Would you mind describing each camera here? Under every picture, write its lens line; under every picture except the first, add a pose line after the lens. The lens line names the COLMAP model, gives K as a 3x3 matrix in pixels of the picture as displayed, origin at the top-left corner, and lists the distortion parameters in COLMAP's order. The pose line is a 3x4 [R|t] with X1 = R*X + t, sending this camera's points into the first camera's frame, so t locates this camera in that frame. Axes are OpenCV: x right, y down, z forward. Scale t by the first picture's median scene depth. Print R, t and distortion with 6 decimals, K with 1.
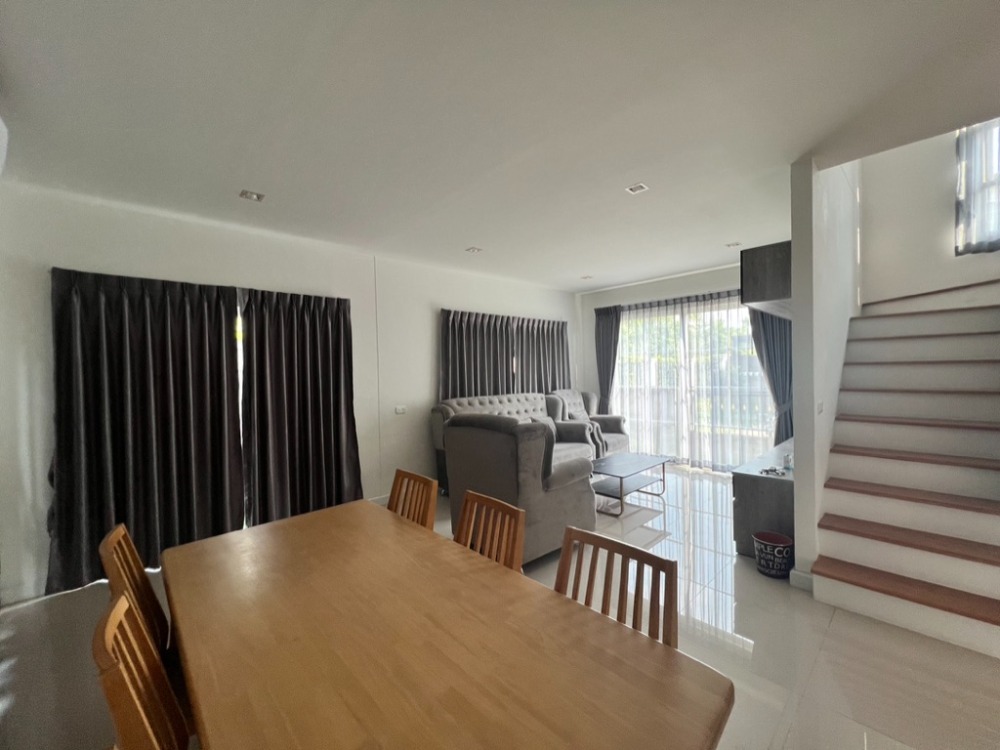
lens RADIAL K [[401.5, 0, 504.4], [0, 401.5, 375.2], [0, 0, 1]] dist [0.004466, -0.000738]
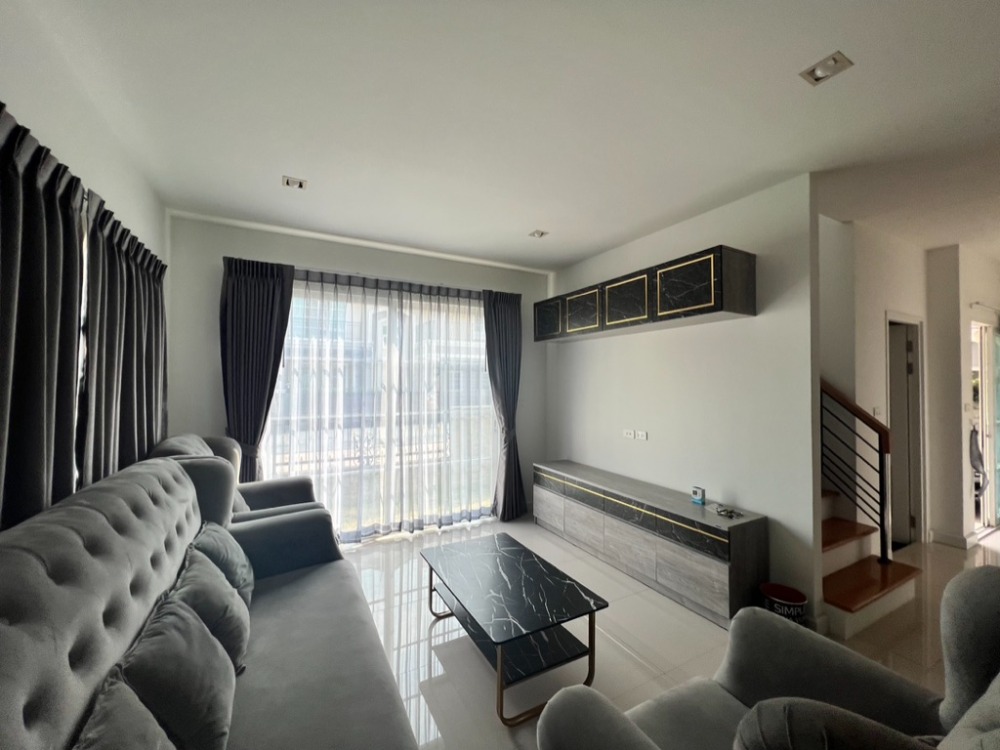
lens RADIAL K [[401.5, 0, 503.3], [0, 401.5, 373.4], [0, 0, 1]] dist [0.004466, -0.000738]
pose [[0.258918, 0.041434, 0.965010, -0.193511], [-0.001951, 0.999100, -0.042374, -0.013094], [-0.965897, 0.009089, 0.258766, 0.785141]]
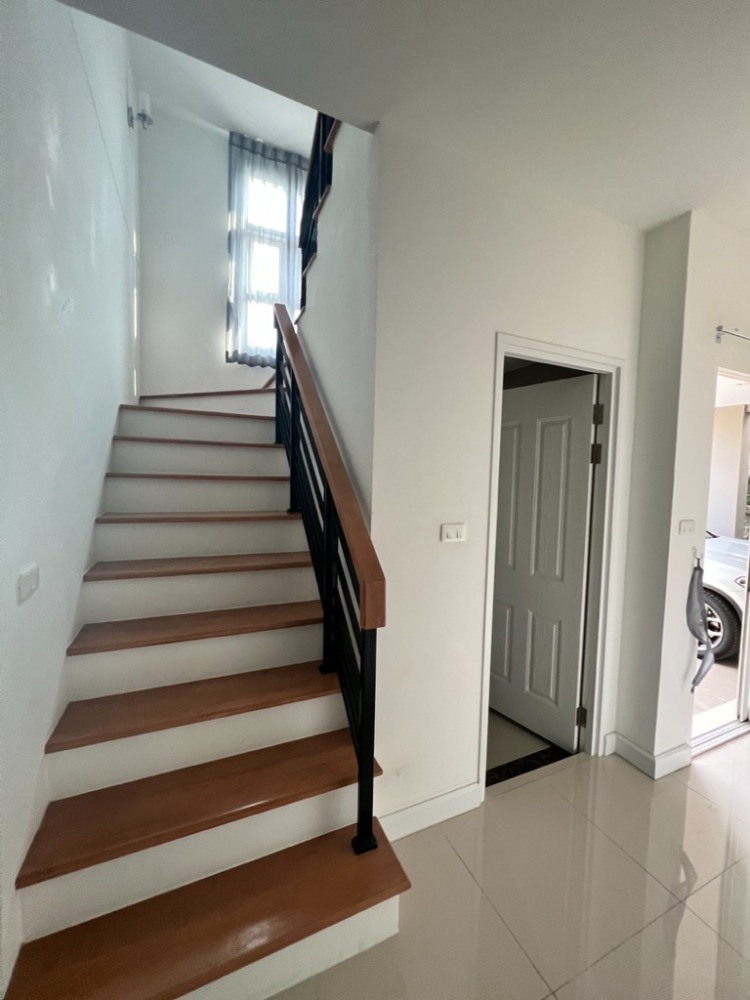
lens RADIAL K [[402.1, 0, 380.4], [0, 402.1, 495.4], [0, 0, 1]] dist [0.006335, -0.000003]
pose [[0.321973, -0.023320, 0.946462, 0.286081], [-0.025721, 0.999112, 0.033368, -0.020756], [-0.946399, -0.035088, 0.321087, 0.293843]]
